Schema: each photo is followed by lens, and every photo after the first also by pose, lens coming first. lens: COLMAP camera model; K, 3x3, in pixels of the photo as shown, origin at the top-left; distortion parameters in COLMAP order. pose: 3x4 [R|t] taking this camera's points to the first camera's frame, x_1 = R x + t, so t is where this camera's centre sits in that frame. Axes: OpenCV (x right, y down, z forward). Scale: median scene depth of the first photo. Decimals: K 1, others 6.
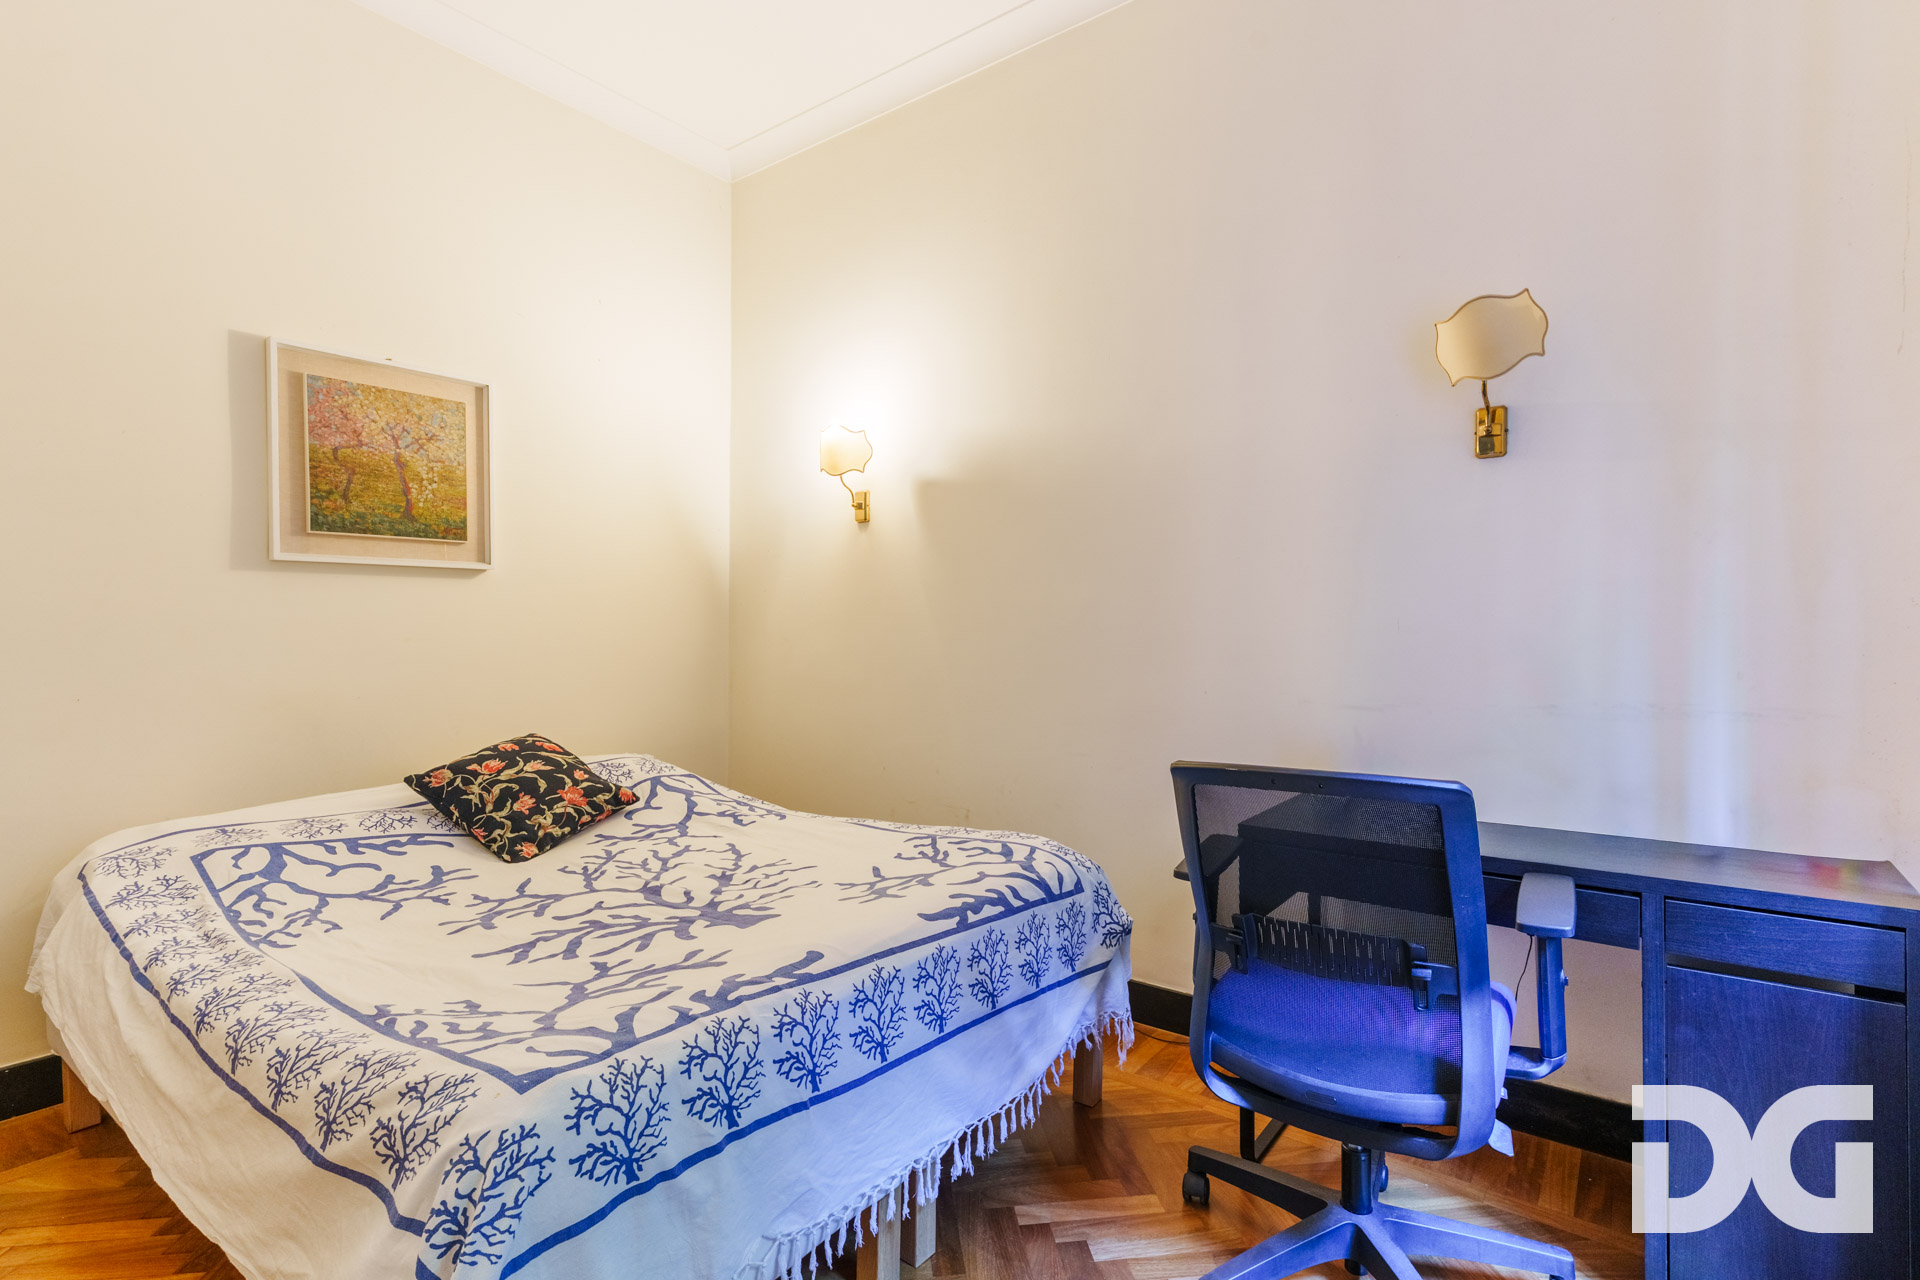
lens RADIAL K [[915.8, 0, 960.7], [0, 915.8, 642.1], [0, 0, 1]] dist [0.002006, 0.000257]
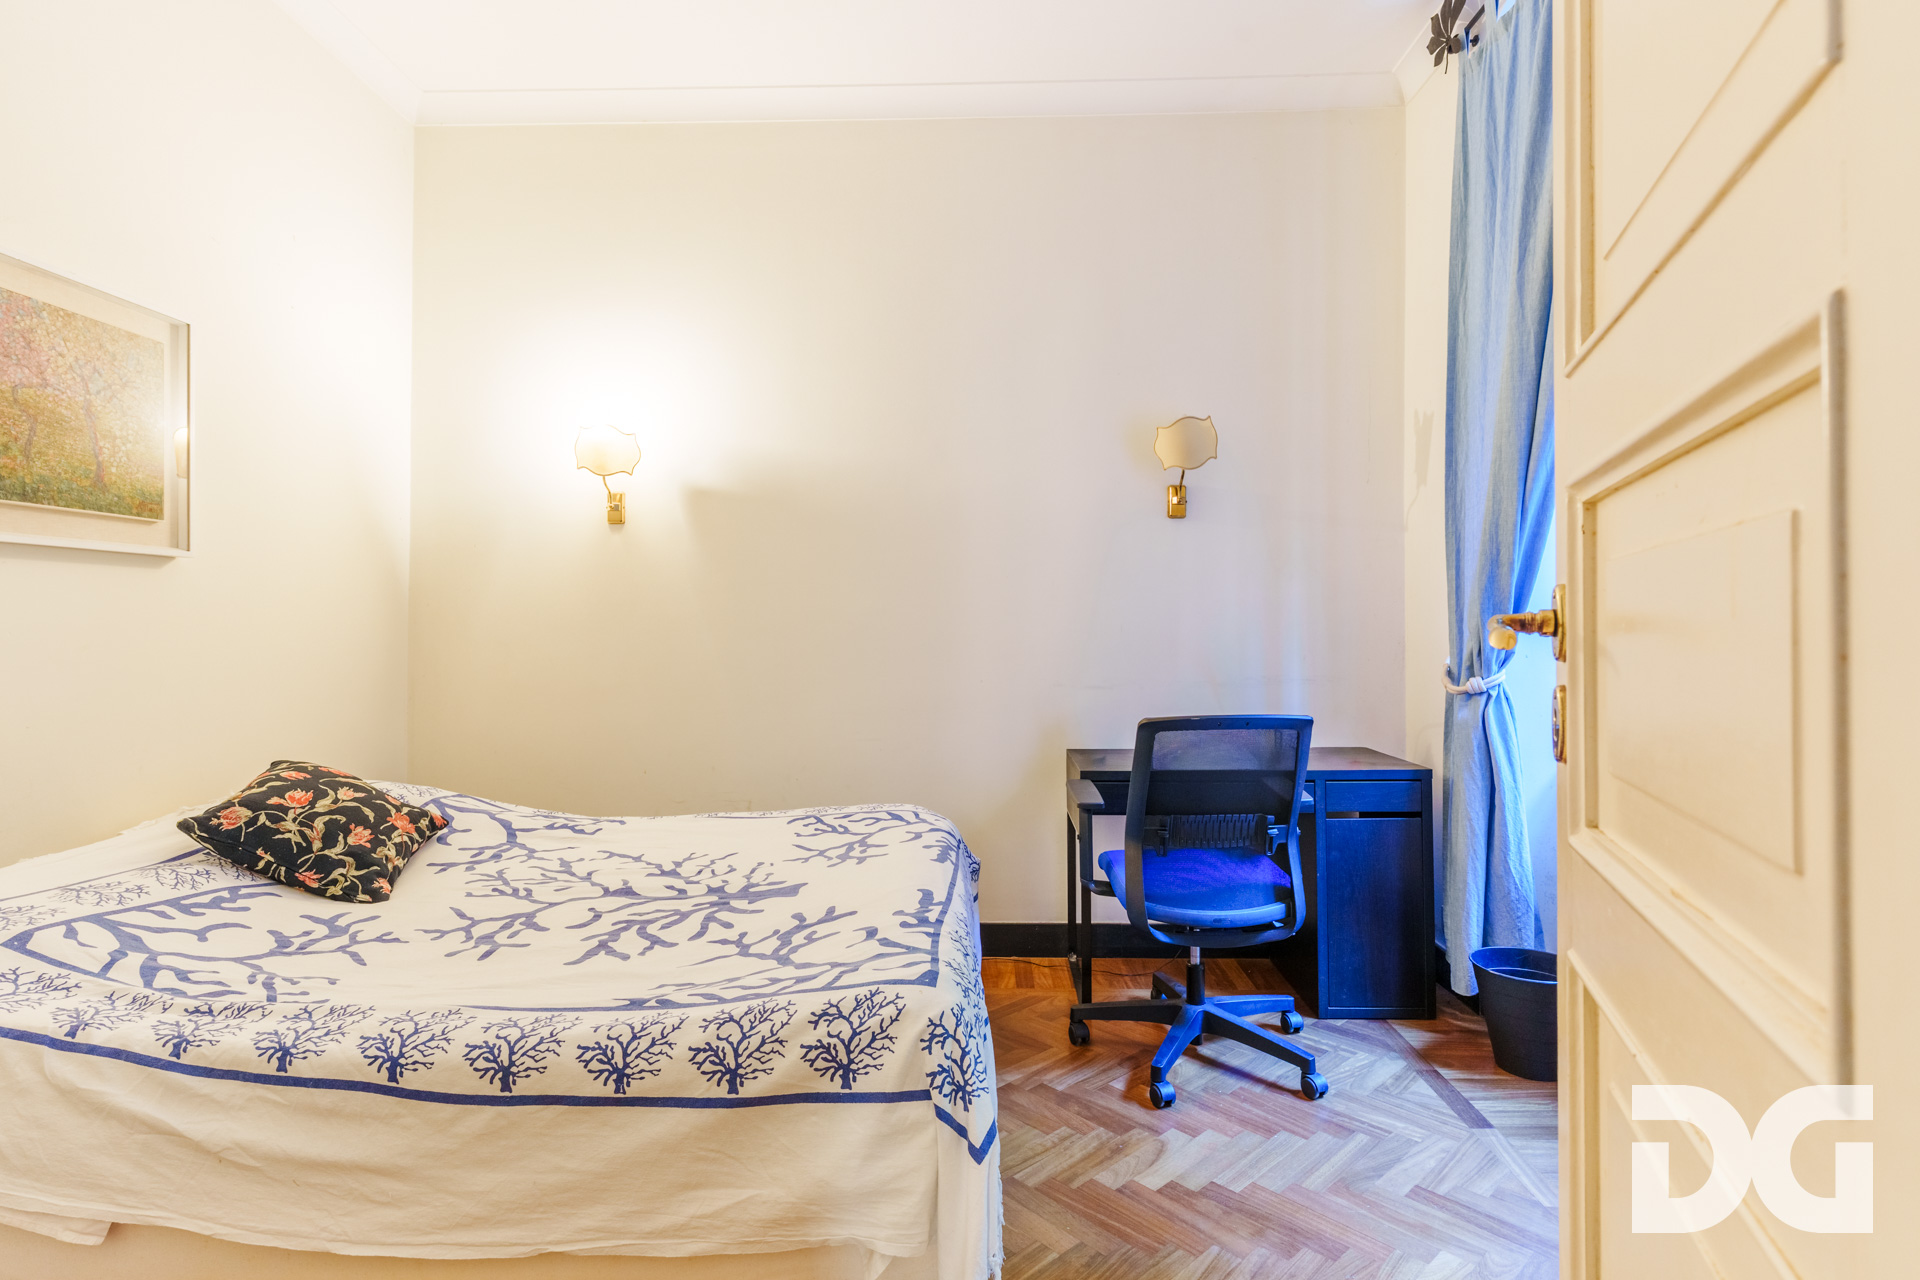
lens RADIAL K [[915.8, 0, 997.2], [0, 915.8, 630.2], [0, 0, 1]] dist [0.002006, 0.000257]
pose [[0.811705, -0.000484, 0.584067, -0.505497], [0.010544, 0.999849, -0.013825, 0.001482], [-0.583972, 0.017380, 0.811588, -0.051649]]
